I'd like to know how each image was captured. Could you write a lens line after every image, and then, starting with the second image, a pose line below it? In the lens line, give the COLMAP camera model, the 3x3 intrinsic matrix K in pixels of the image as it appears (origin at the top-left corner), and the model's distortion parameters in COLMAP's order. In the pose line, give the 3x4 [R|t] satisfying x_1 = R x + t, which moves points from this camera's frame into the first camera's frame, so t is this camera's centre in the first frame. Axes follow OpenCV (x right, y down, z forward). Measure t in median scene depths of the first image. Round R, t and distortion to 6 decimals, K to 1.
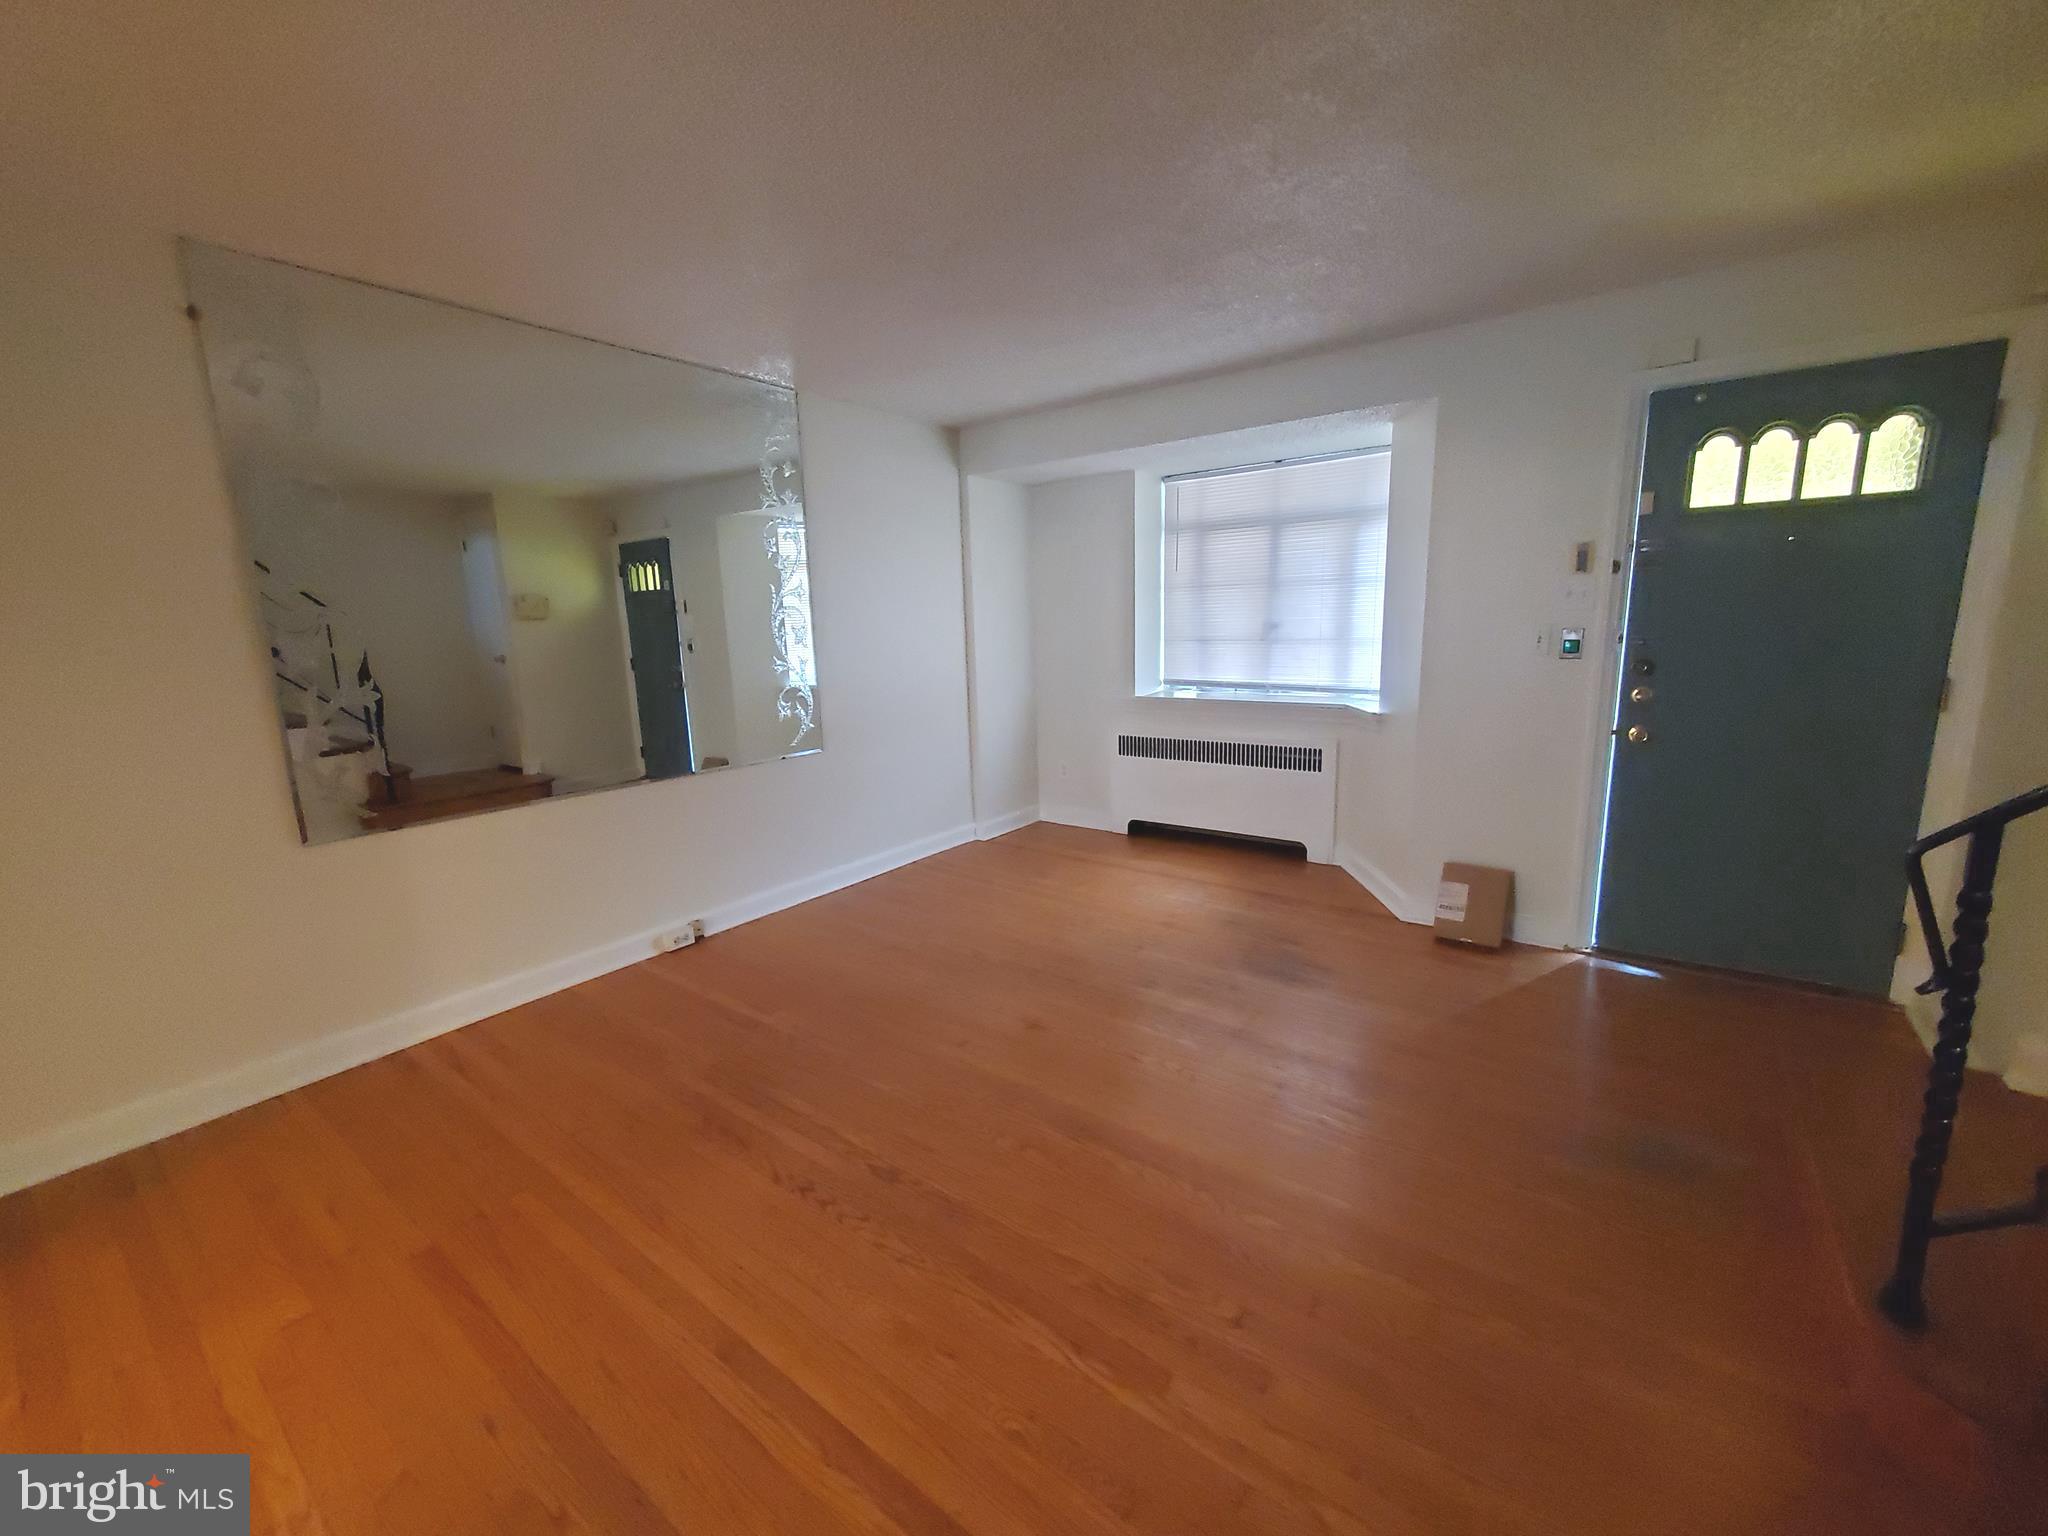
lens RADIAL K [[816.6, 0, 1019.9], [0, 816.6, 770.8], [0, 0, 1]] dist [0.013246, -0.000096]
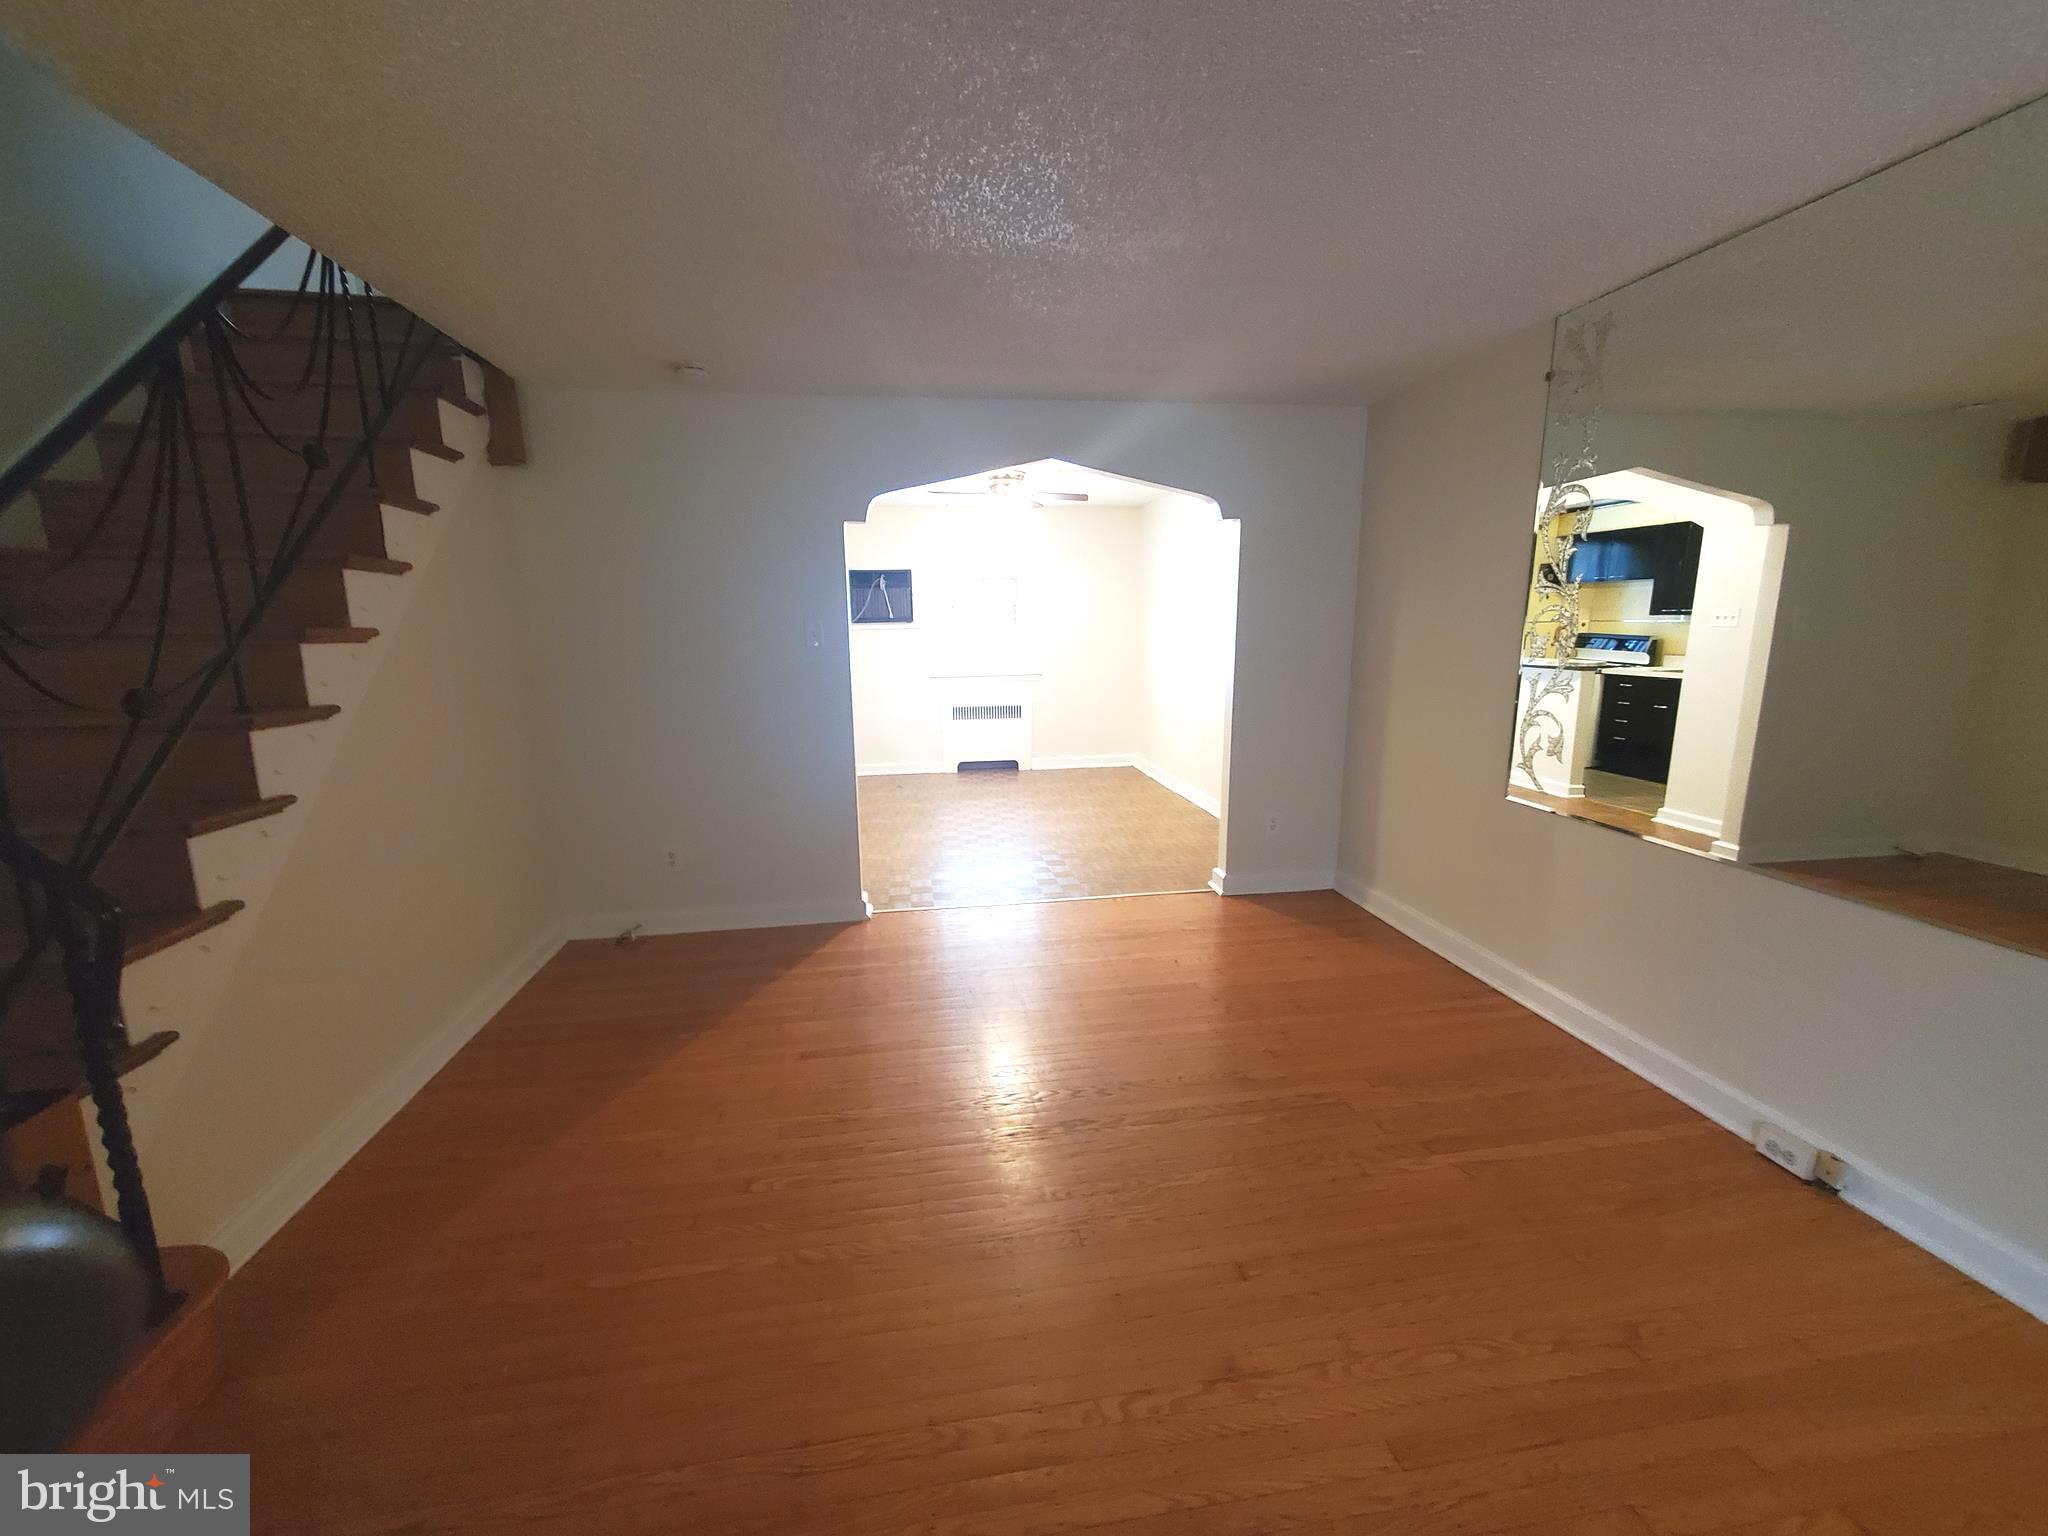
lens RADIAL K [[816.6, 0, 1019.9], [0, 816.6, 770.8], [0, 0, 1]] dist [0.013246, -0.000096]
pose [[-0.701054, 0.166581, -0.693379, 0.314504], [-0.101306, 0.939206, 0.328068, -0.177907], [0.705876, 0.300237, -0.641559, 0.801144]]
